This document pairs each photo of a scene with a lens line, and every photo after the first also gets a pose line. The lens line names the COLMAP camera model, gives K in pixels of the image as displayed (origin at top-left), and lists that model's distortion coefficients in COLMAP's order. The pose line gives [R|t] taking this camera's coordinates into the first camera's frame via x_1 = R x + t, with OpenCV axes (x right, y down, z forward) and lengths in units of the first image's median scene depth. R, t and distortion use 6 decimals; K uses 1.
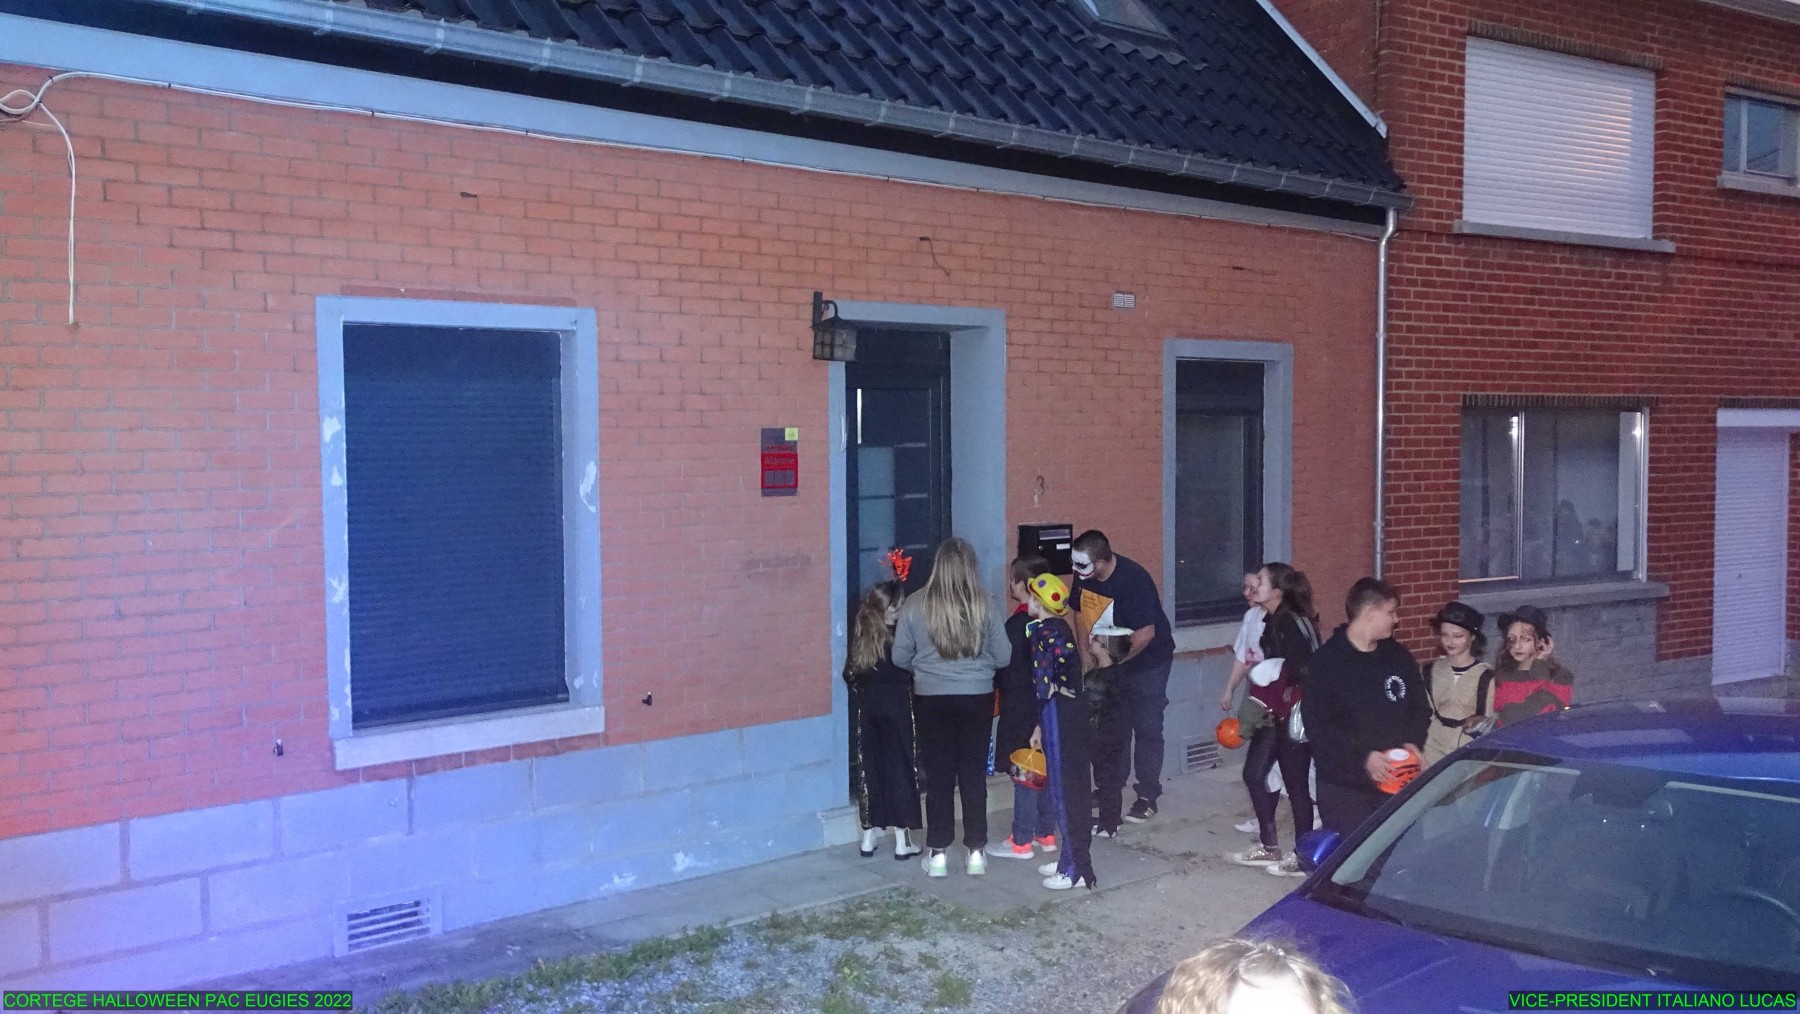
lens RADIAL K [[1549.4, 0, 900.7], [0, 1549.4, 516.8], [0, 0, 1]] dist [-0.000847, -0.003740]
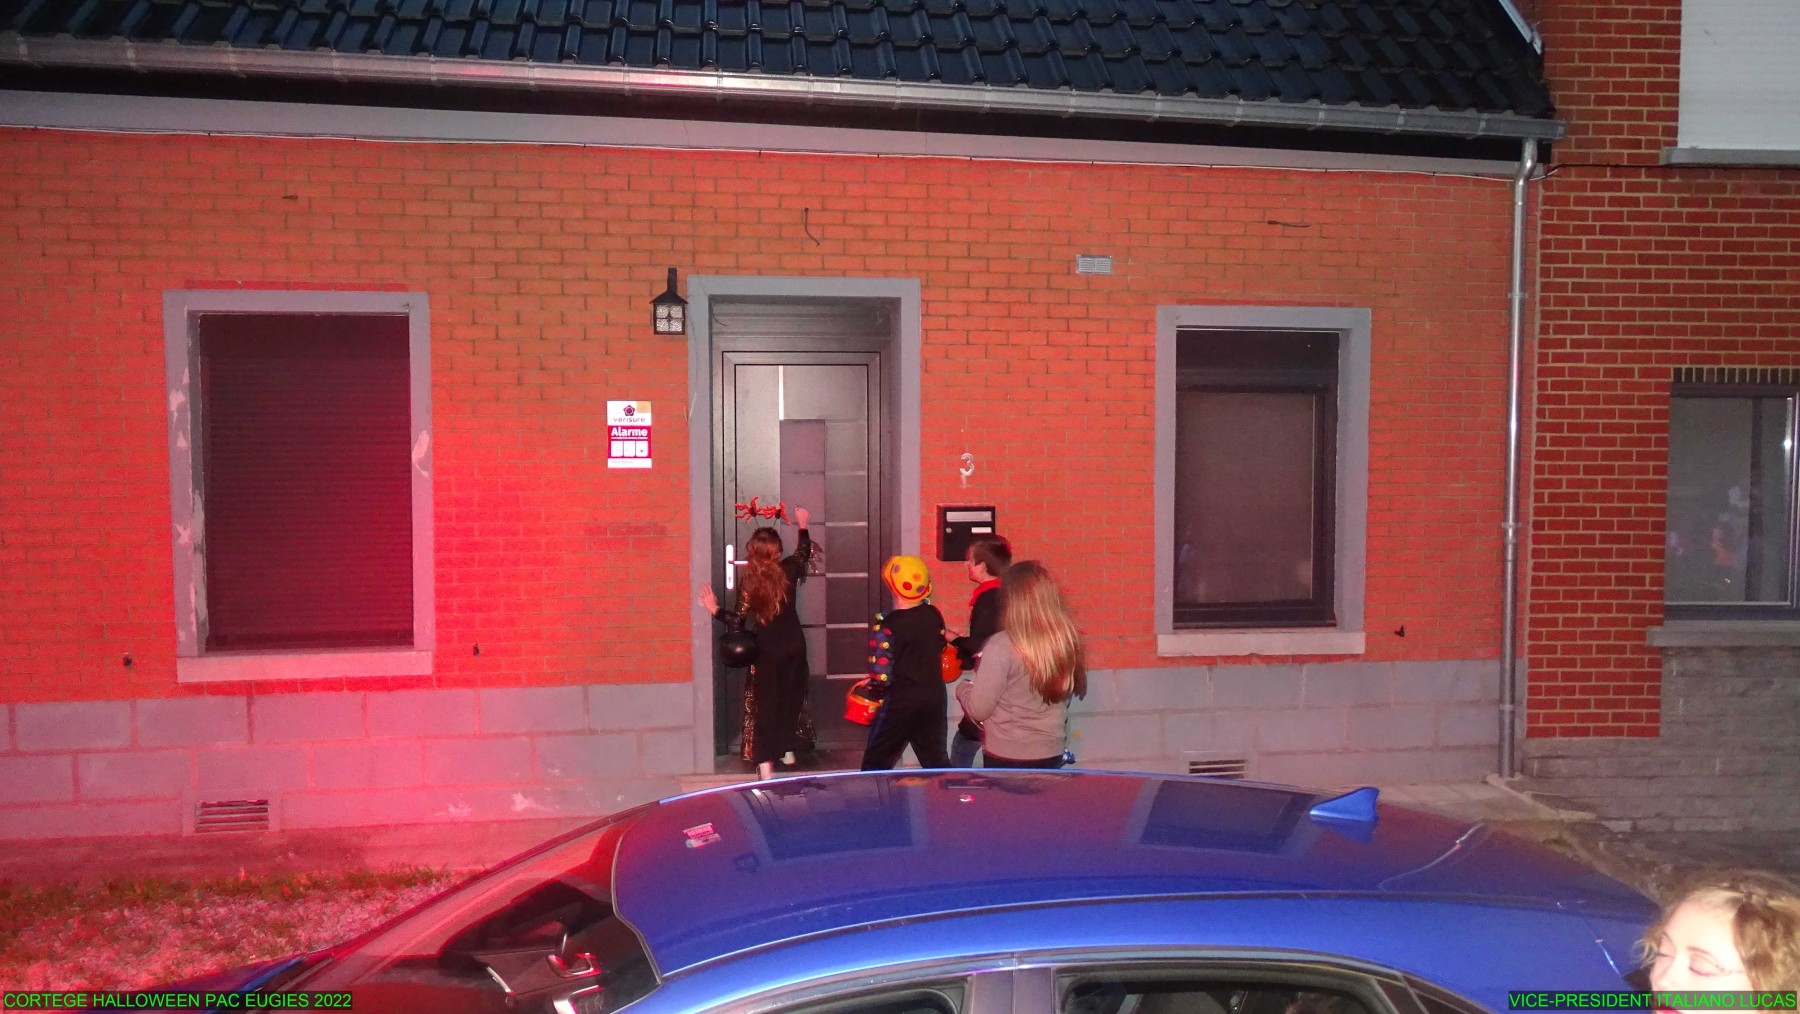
lens RADIAL K [[1265.4, 0, 902.5], [0, 1265.4, 511.9], [0, 0, 1]] dist [-0.029844, 0.013460]
pose [[0.867435, 0.041008, -0.495857, 0.513058], [-0.033026, 0.999145, 0.024856, -0.011082], [0.496453, -0.005185, 0.868048, 0.363514]]
